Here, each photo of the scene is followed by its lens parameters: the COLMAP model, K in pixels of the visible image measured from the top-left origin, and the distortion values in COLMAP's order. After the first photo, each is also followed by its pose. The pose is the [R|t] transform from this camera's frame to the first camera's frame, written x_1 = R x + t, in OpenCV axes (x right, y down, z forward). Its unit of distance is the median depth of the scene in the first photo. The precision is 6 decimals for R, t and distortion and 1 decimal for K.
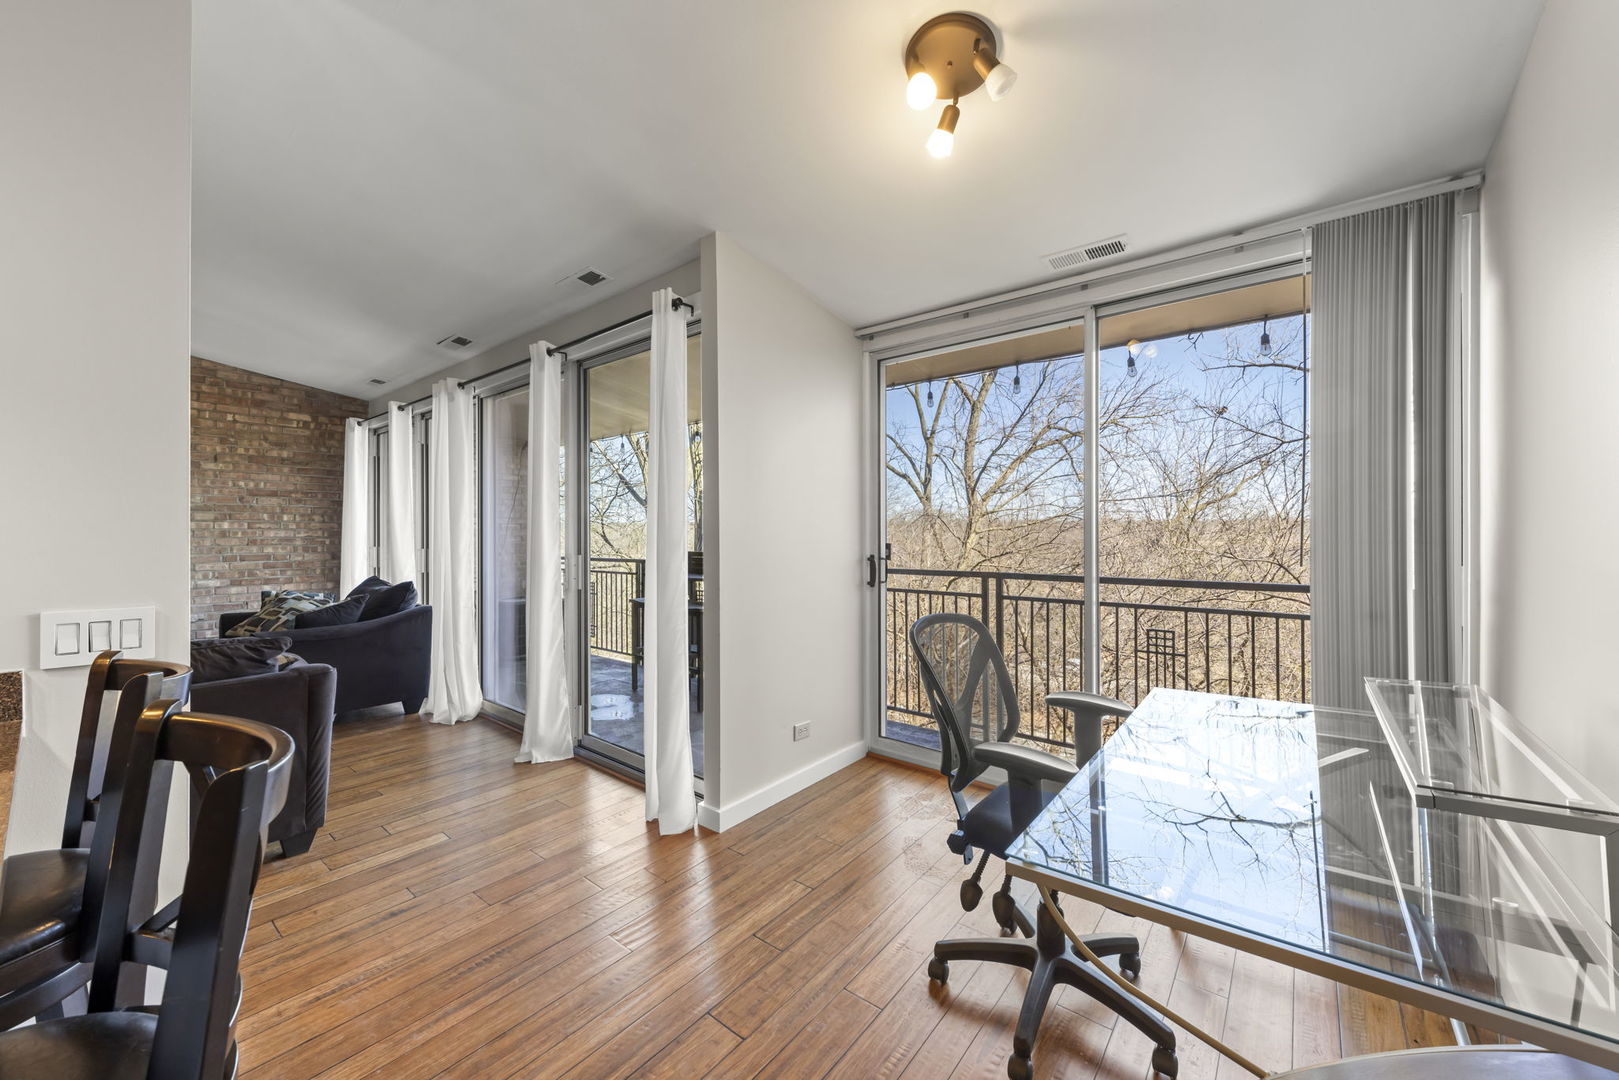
lens RADIAL K [[604.7, 0, 807.5], [0, 604.7, 535.4], [0, 0, 1]] dist [-0.000104, -0.000100]
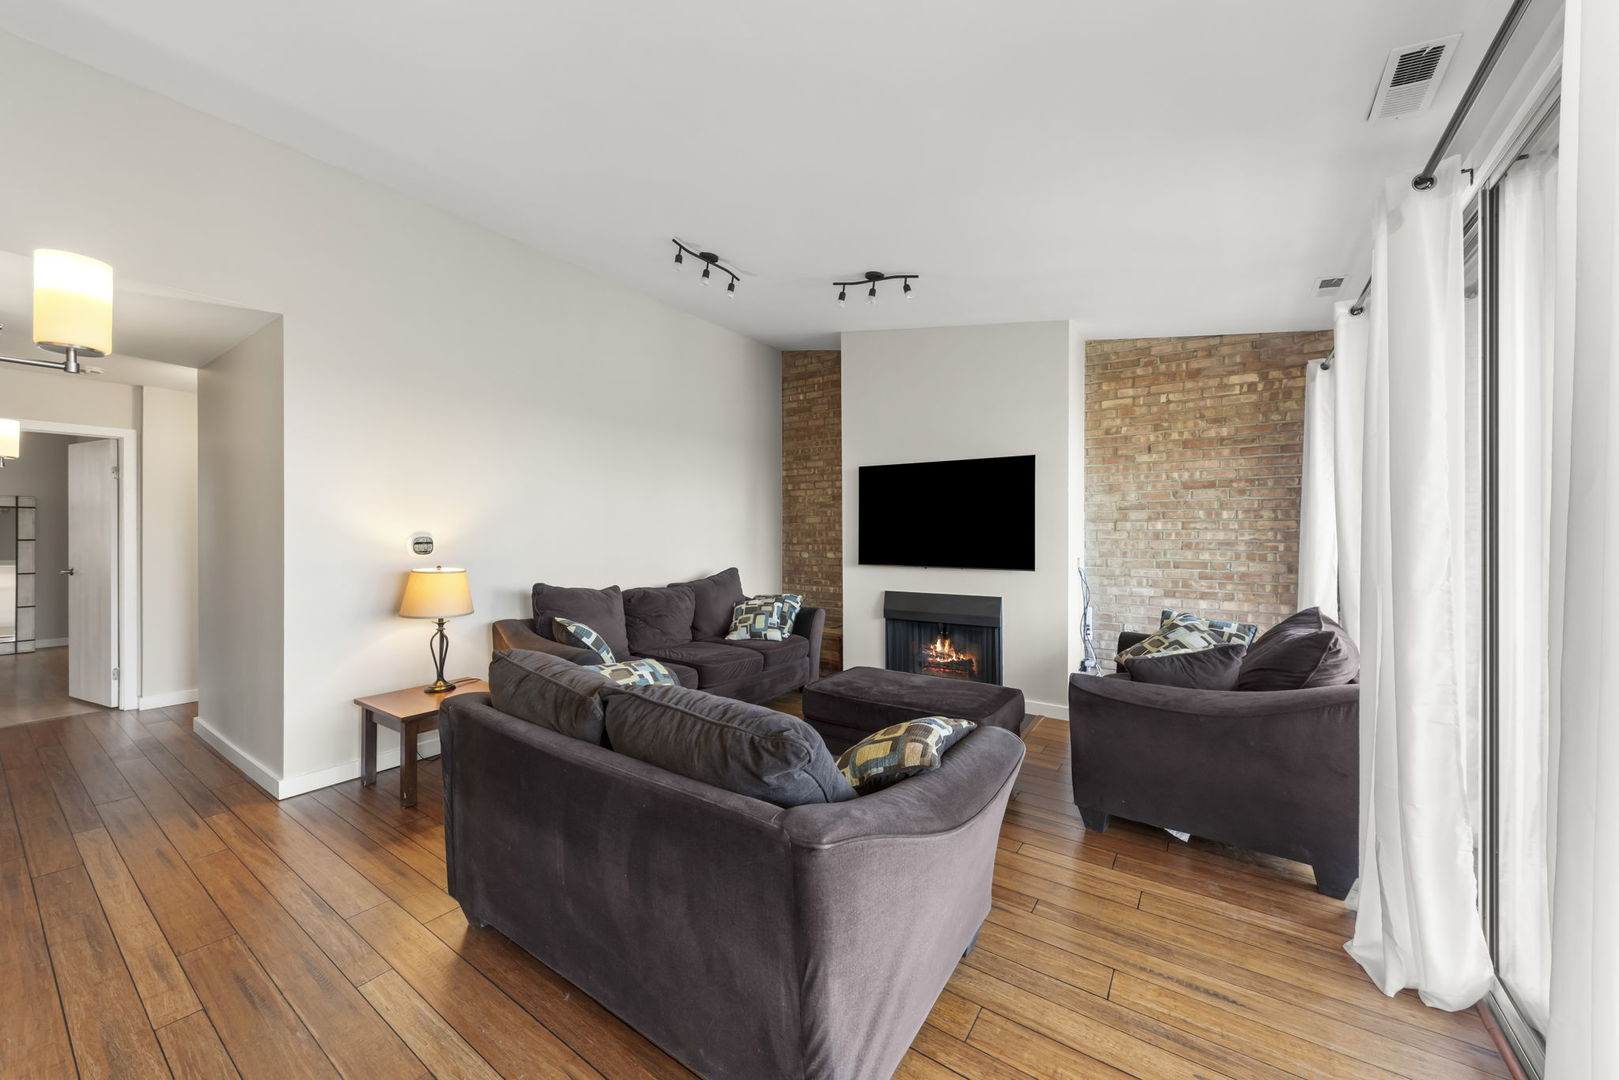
lens RADIAL K [[593.4, 0, 810.3], [0, 593.4, 532.8], [0, 0, 1]] dist [0.007488, -0.000133]
pose [[0.071370, 0.000785, -0.997450, -0.152268], [-0.004623, 0.999989, 0.000457, -0.004528], [0.997439, 0.004578, 0.071373, 0.433508]]
